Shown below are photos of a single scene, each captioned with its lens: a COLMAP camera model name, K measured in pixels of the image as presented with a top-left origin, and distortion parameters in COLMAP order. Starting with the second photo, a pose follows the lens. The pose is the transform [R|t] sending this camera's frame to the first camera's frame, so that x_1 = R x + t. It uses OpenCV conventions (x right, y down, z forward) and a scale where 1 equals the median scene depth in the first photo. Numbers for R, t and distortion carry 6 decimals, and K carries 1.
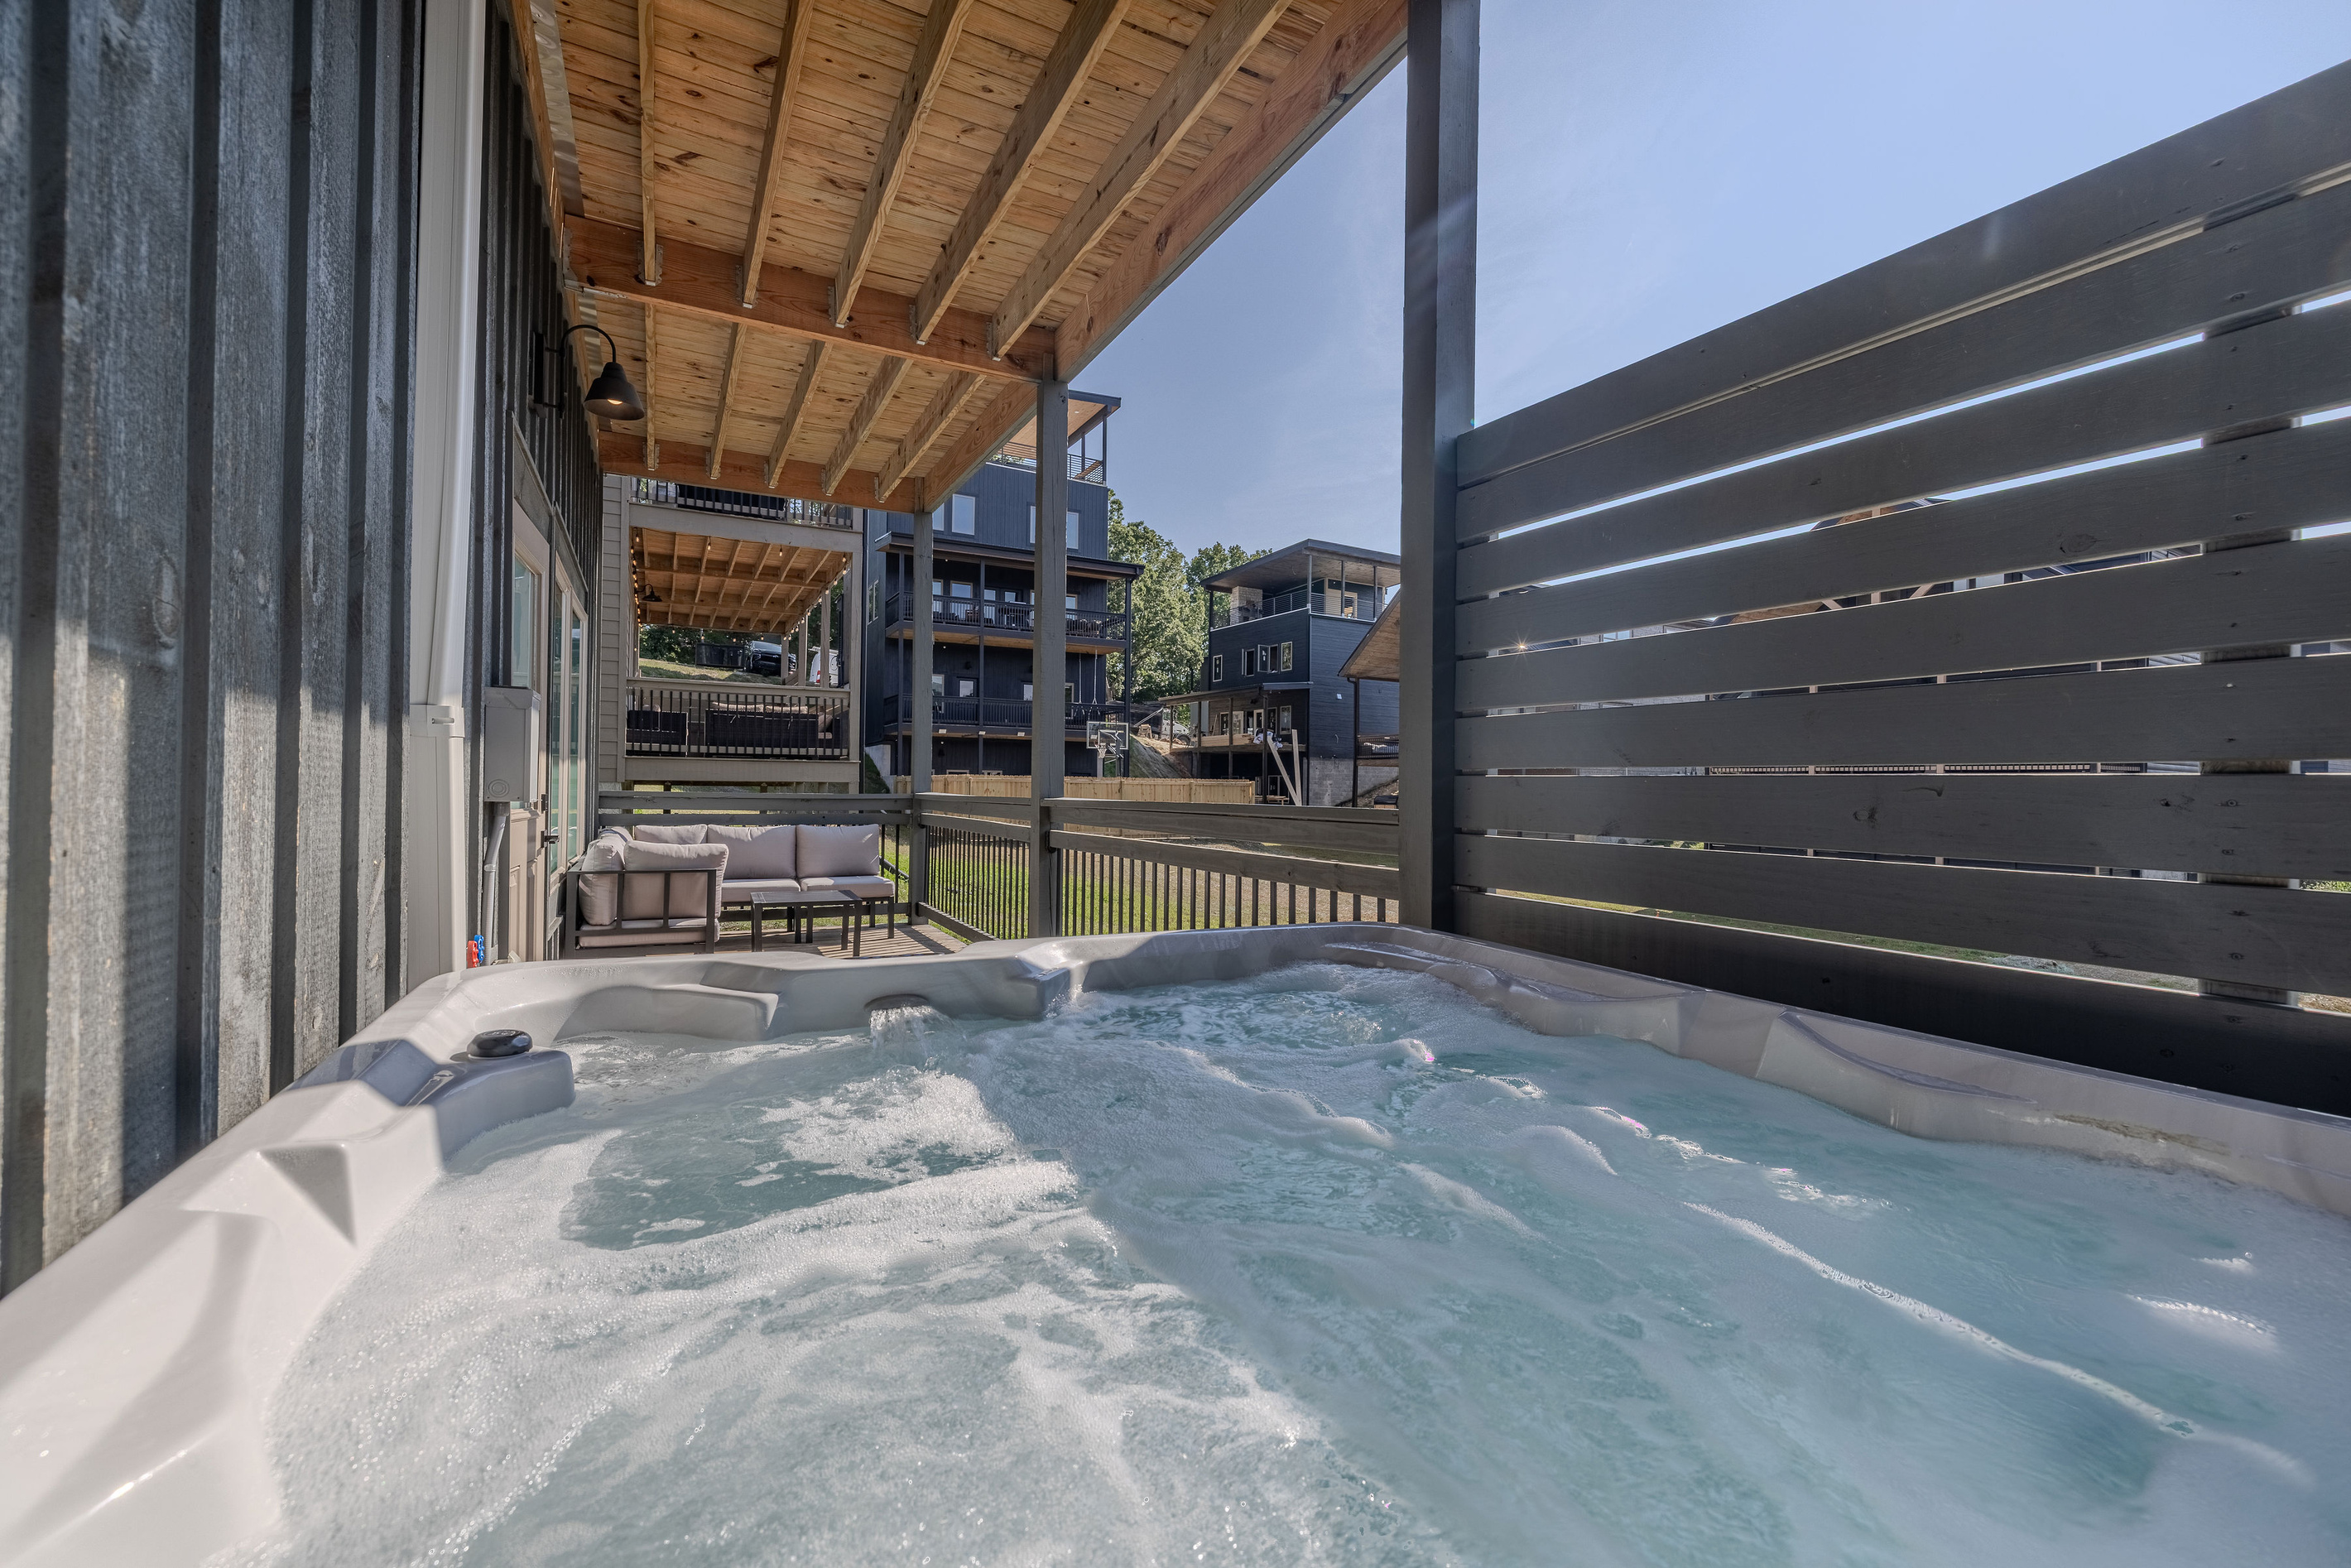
lens RADIAL K [[980.6, 0, 1170.3], [0, 980.6, 778.0], [0, 0, 1]] dist [0.000413, -0.000180]
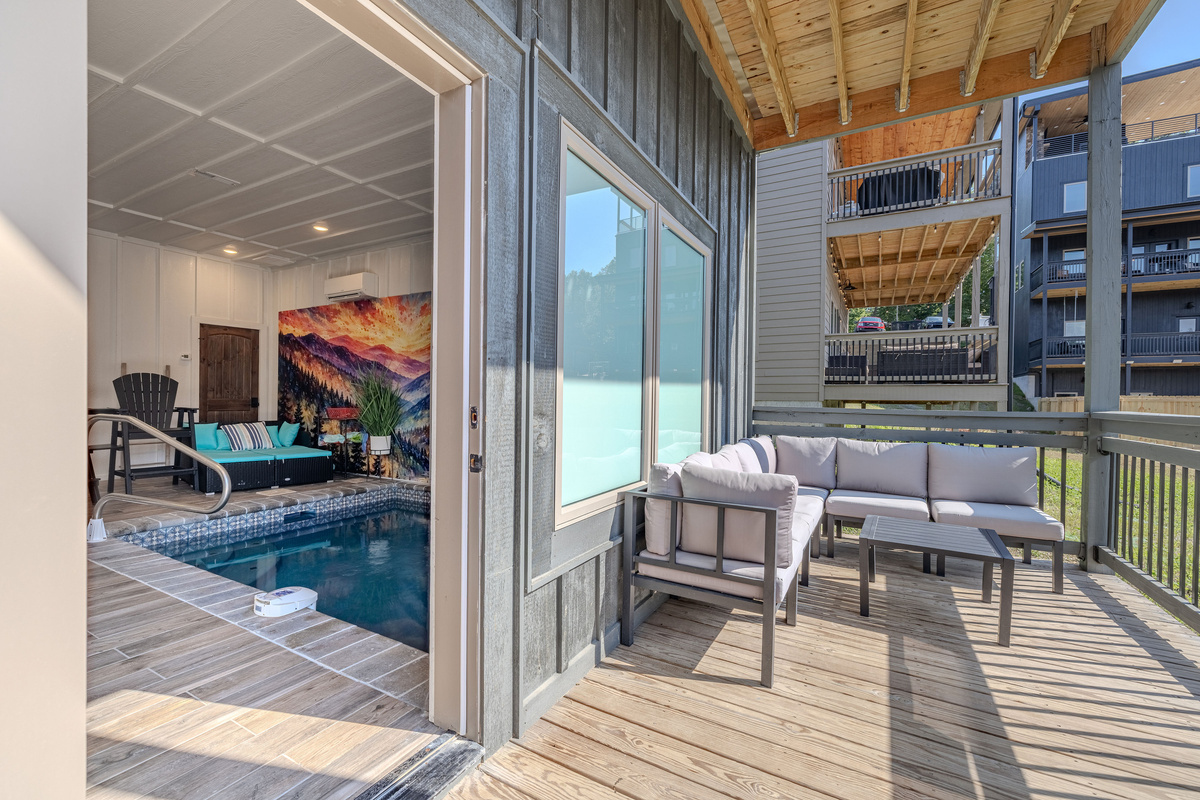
lens RADIAL K [[500.5, 0, 597.3], [0, 500.5, 401.4], [0, 0, 1]] dist [0.000413, -0.000180]
pose [[0.545869, -0.000508, -0.837870, -0.075576], [0.002000, 0.999998, 0.000697, 0.002940], [0.837868, -0.002056, 0.545869, 0.237225]]
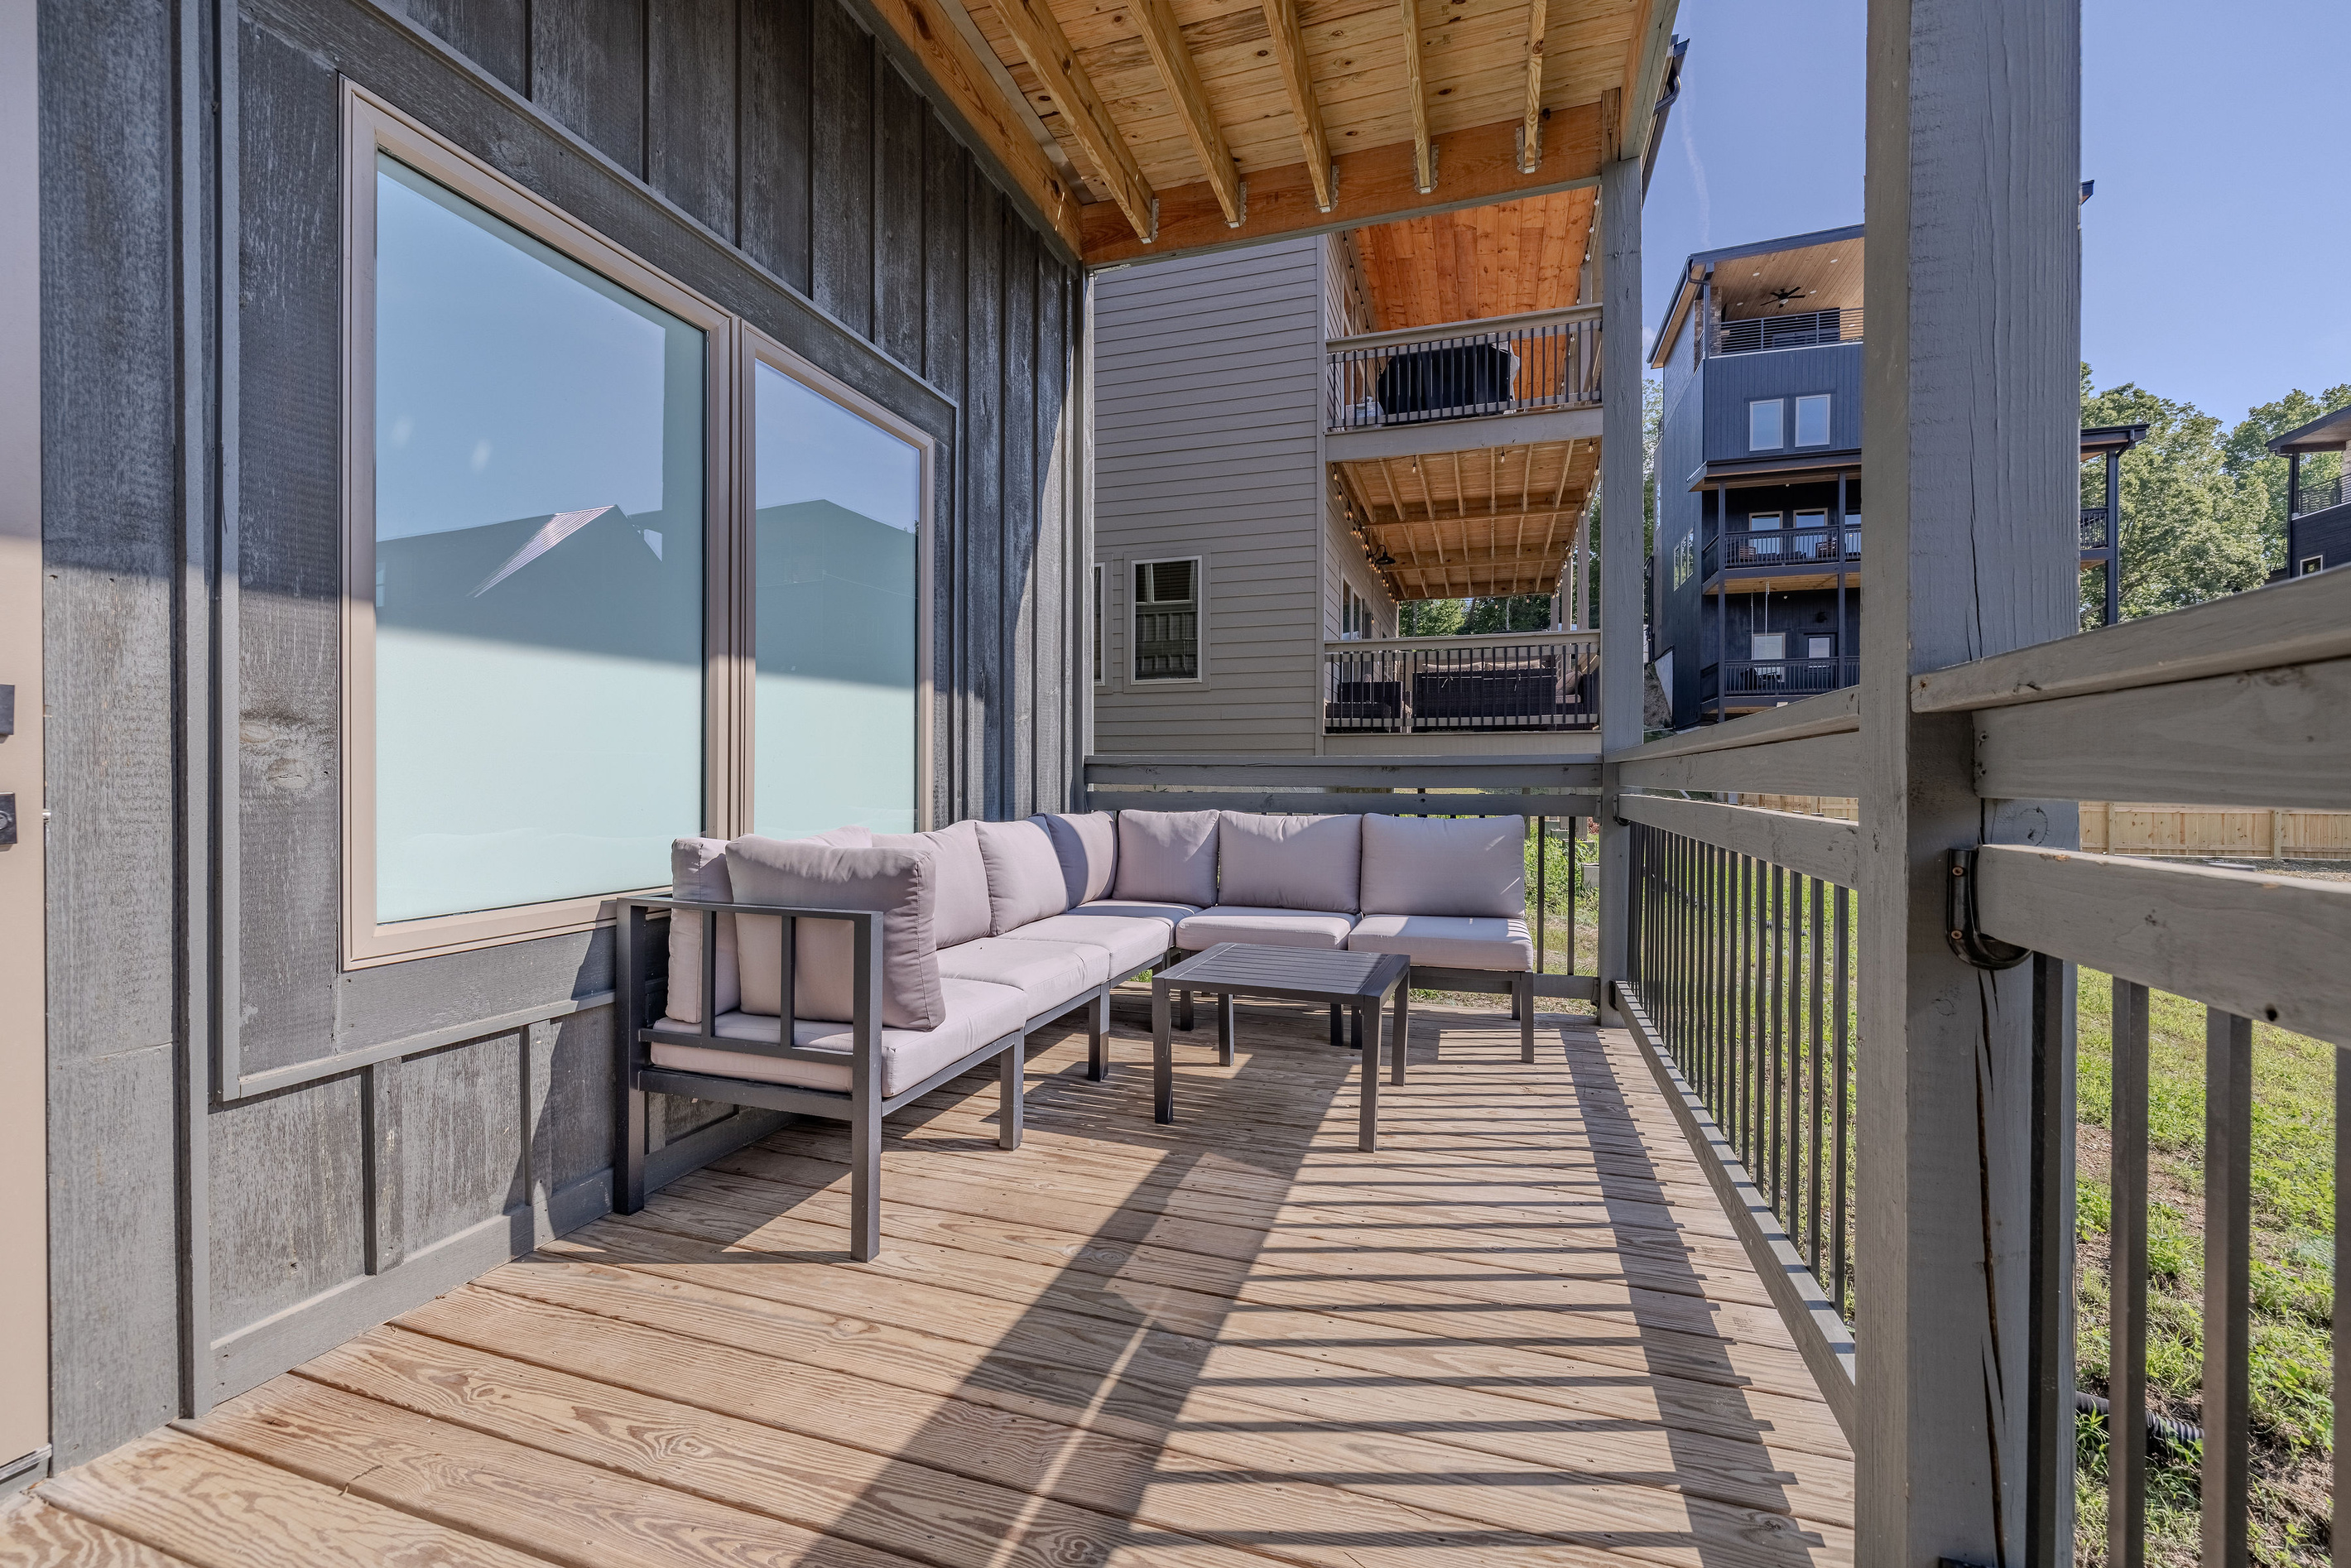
lens RADIAL K [[980.6, 0, 1171.4], [0, 980.6, 786.5], [0, 0, 1]] dist [0.000413, -0.000180]
pose [[0.697817, -0.003933, -0.716265, -0.036171], [0.012169, 0.999906, 0.006366, 0.014584], [0.716173, -0.013158, 0.697799, 0.287041]]
